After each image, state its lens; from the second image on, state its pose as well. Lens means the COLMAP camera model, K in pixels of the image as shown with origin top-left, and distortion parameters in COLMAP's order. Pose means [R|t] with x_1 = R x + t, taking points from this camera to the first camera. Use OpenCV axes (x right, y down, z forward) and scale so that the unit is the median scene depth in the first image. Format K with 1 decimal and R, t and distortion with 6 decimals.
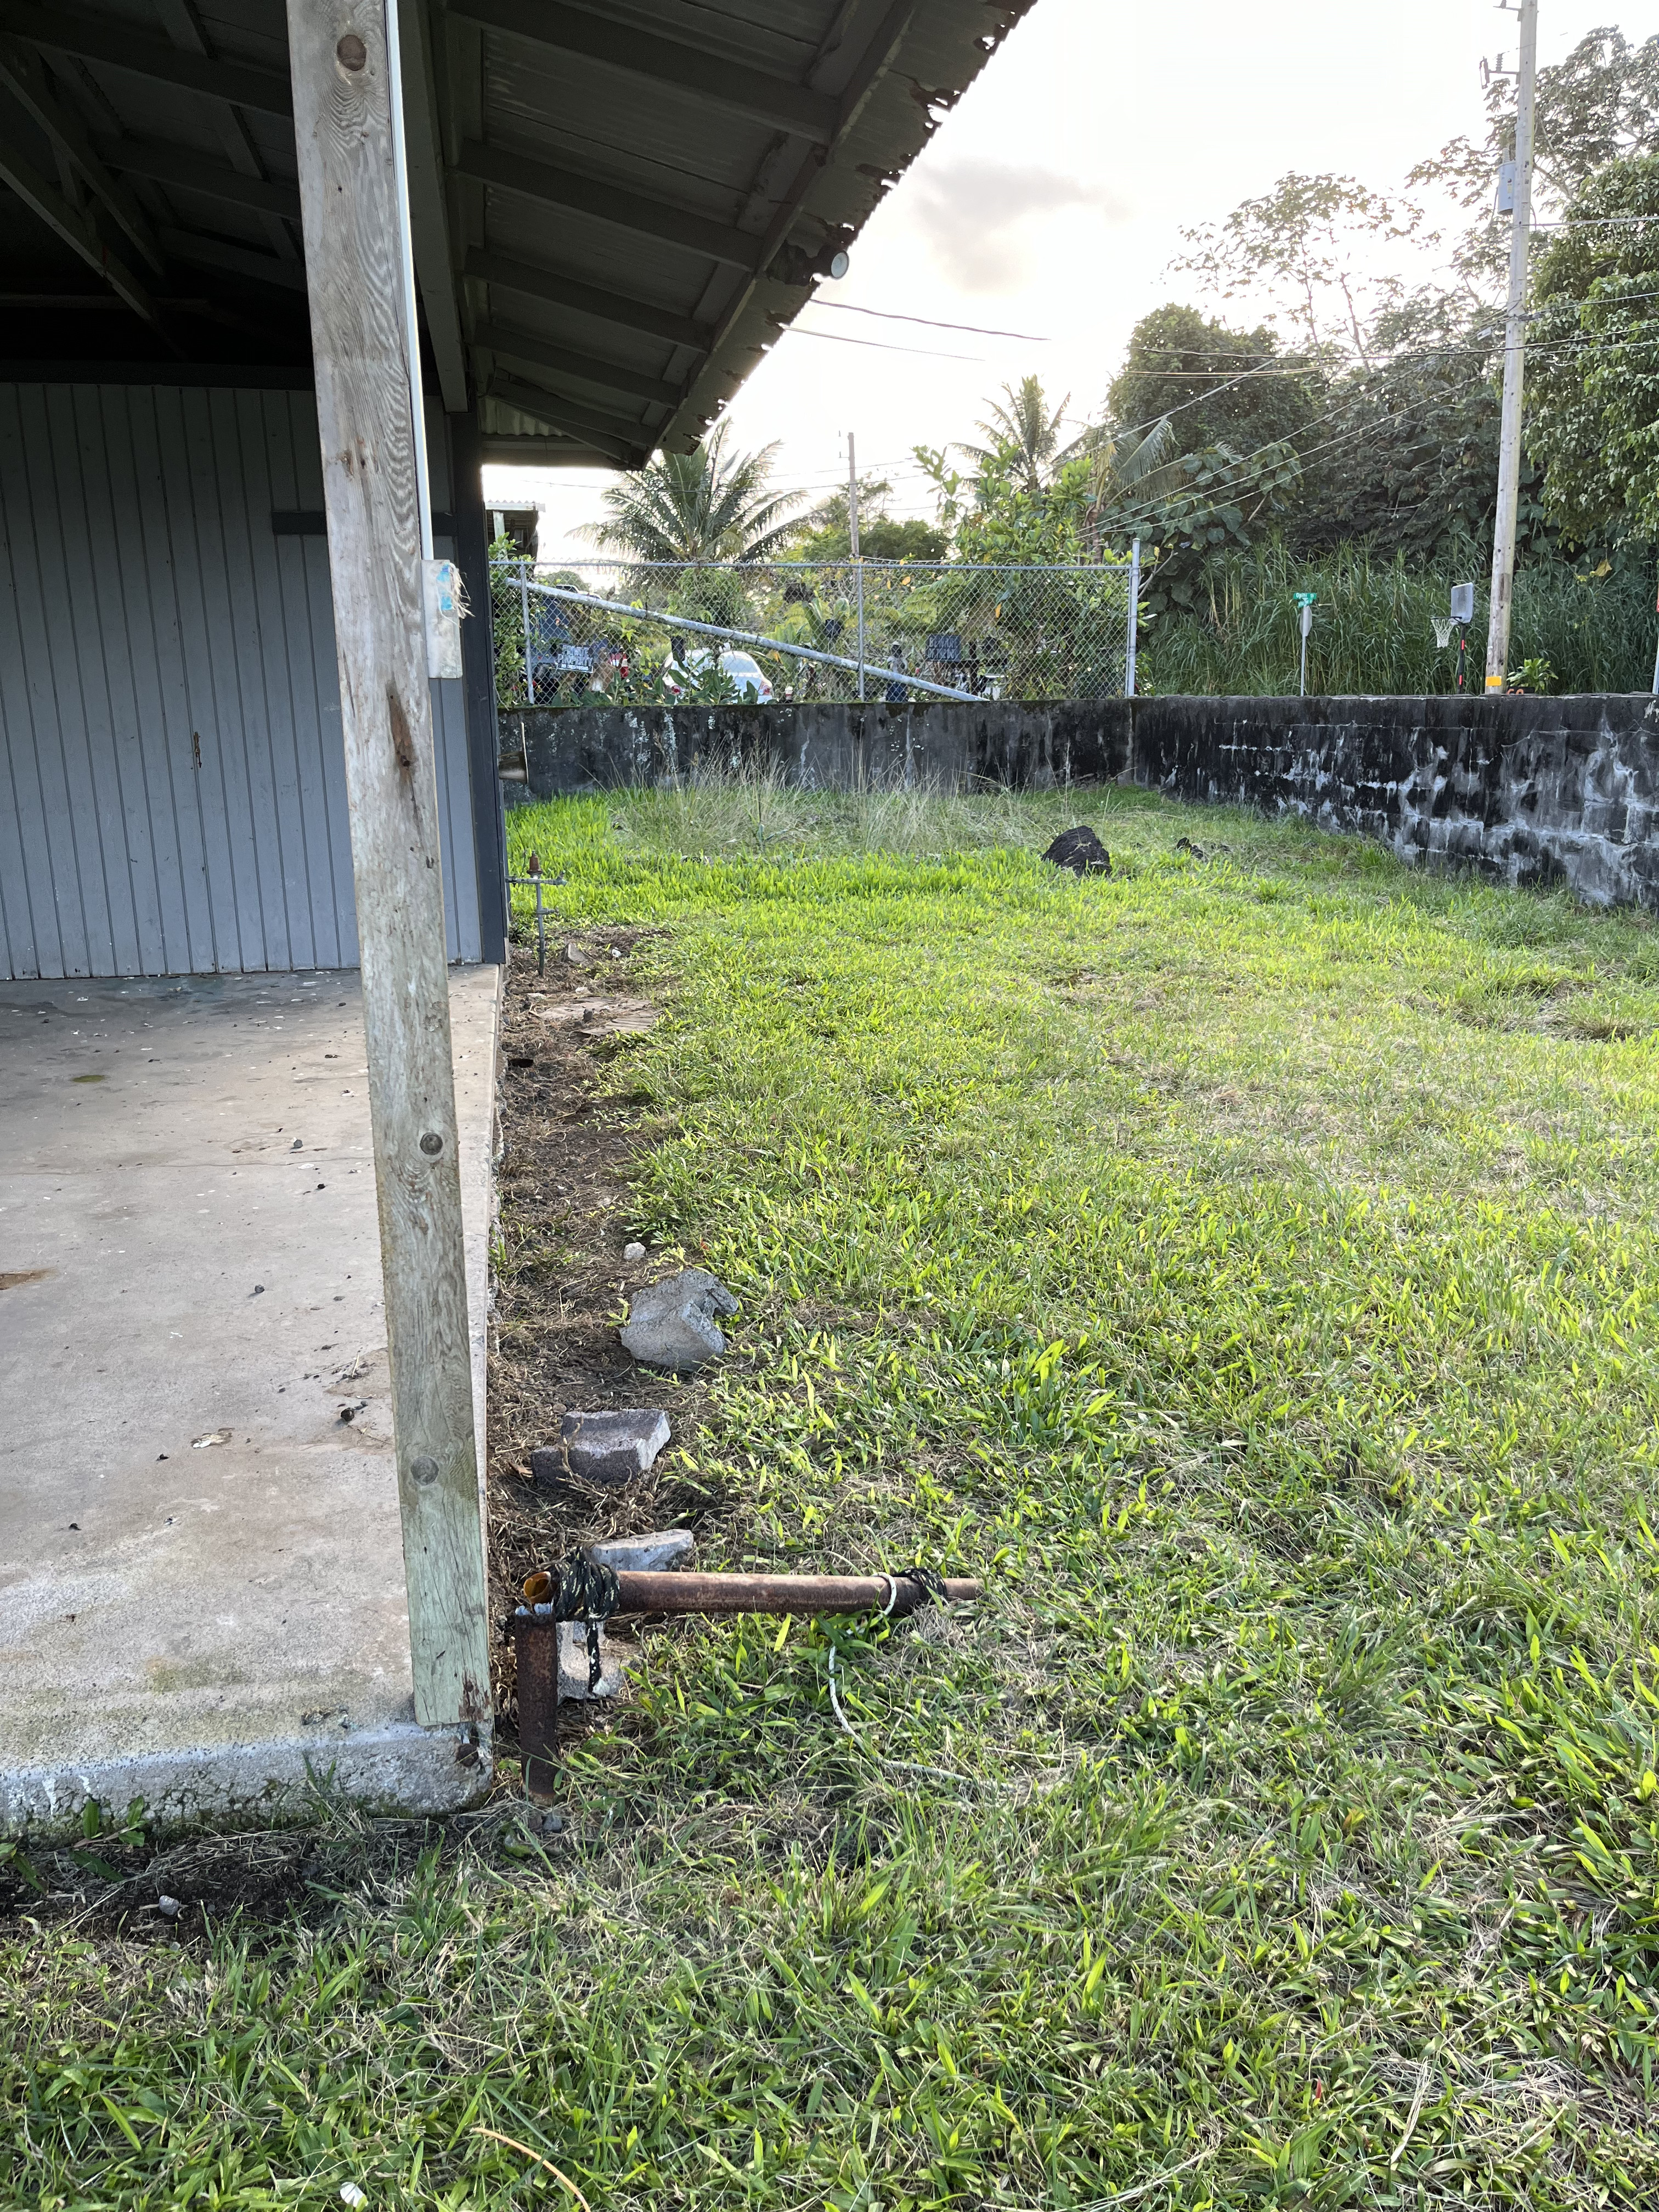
lens RADIAL K [[1679.7, 0, 837.8], [0, 1679.7, 1109.7], [0, 0, 1]] dist [0.065407, -0.089849]
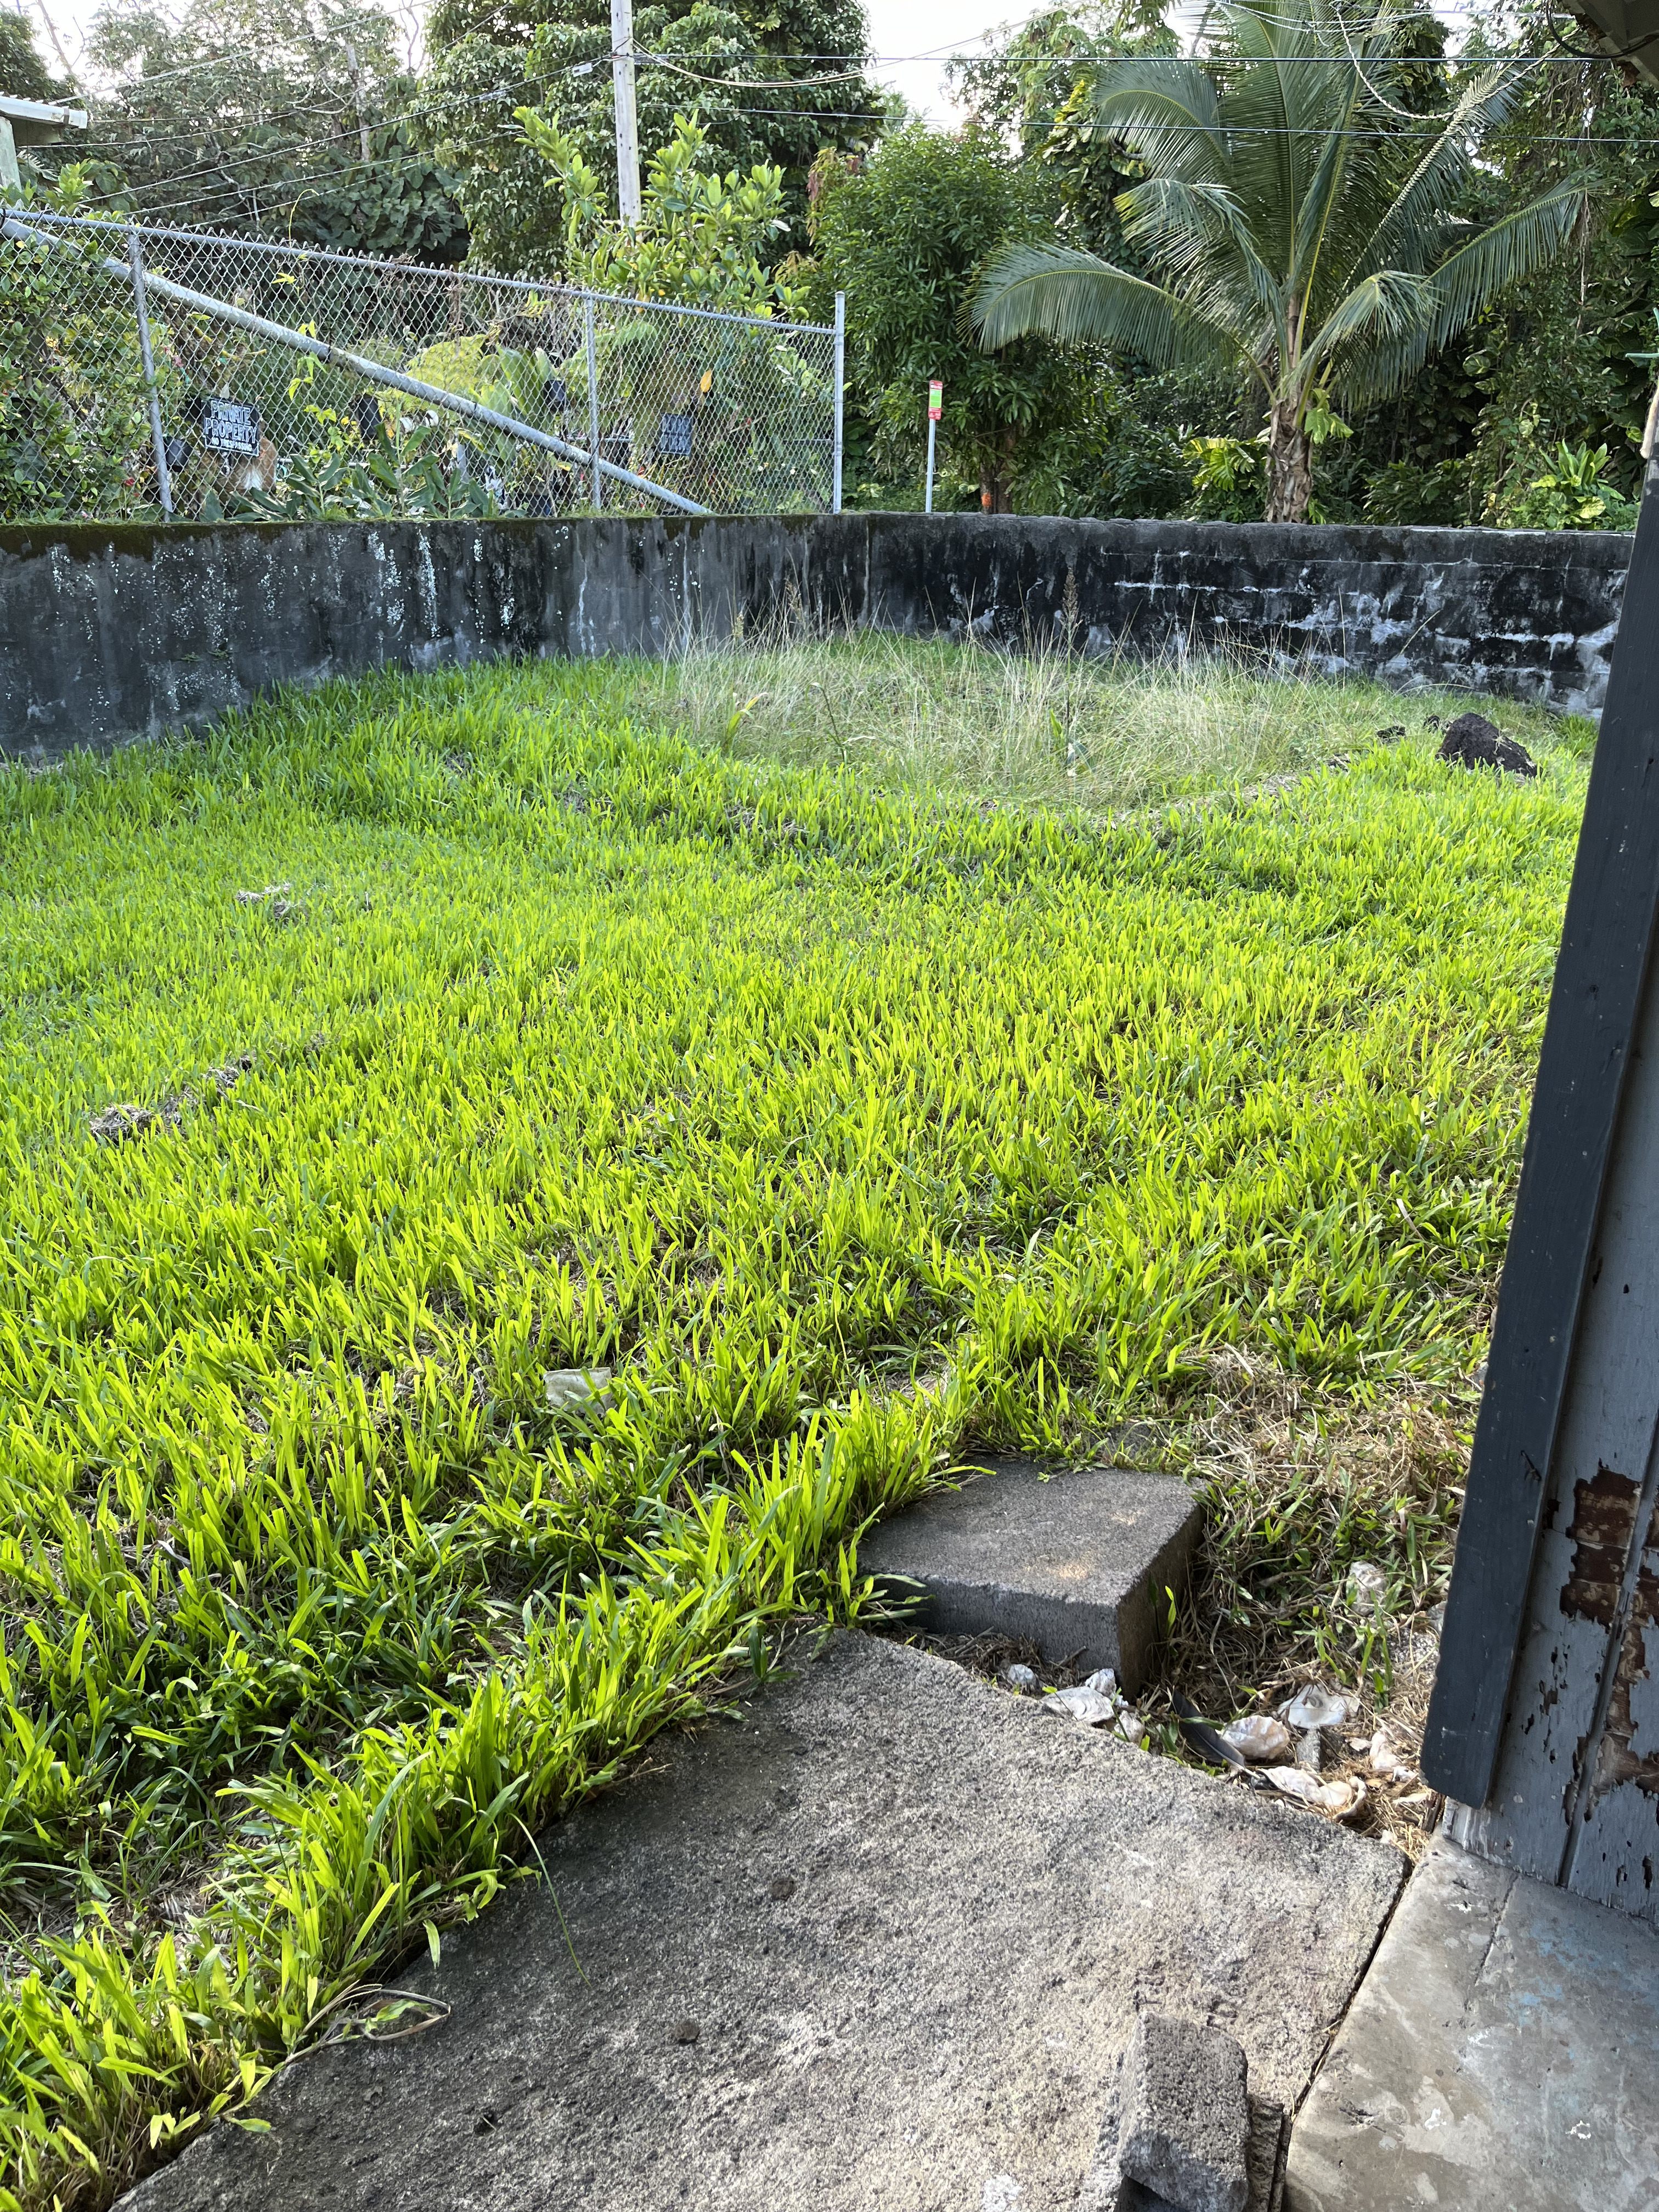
lens RADIAL K [[1679.7, 0, 828.0], [0, 1679.7, 1123.9], [0, 0, 1]] dist [0.065407, -0.089849]
pose [[0.718507, -0.227044, 0.657419, -1.162755], [0.141958, 0.973193, 0.180950, -0.329776], [-0.680879, -0.036688, 0.731477, 1.257631]]
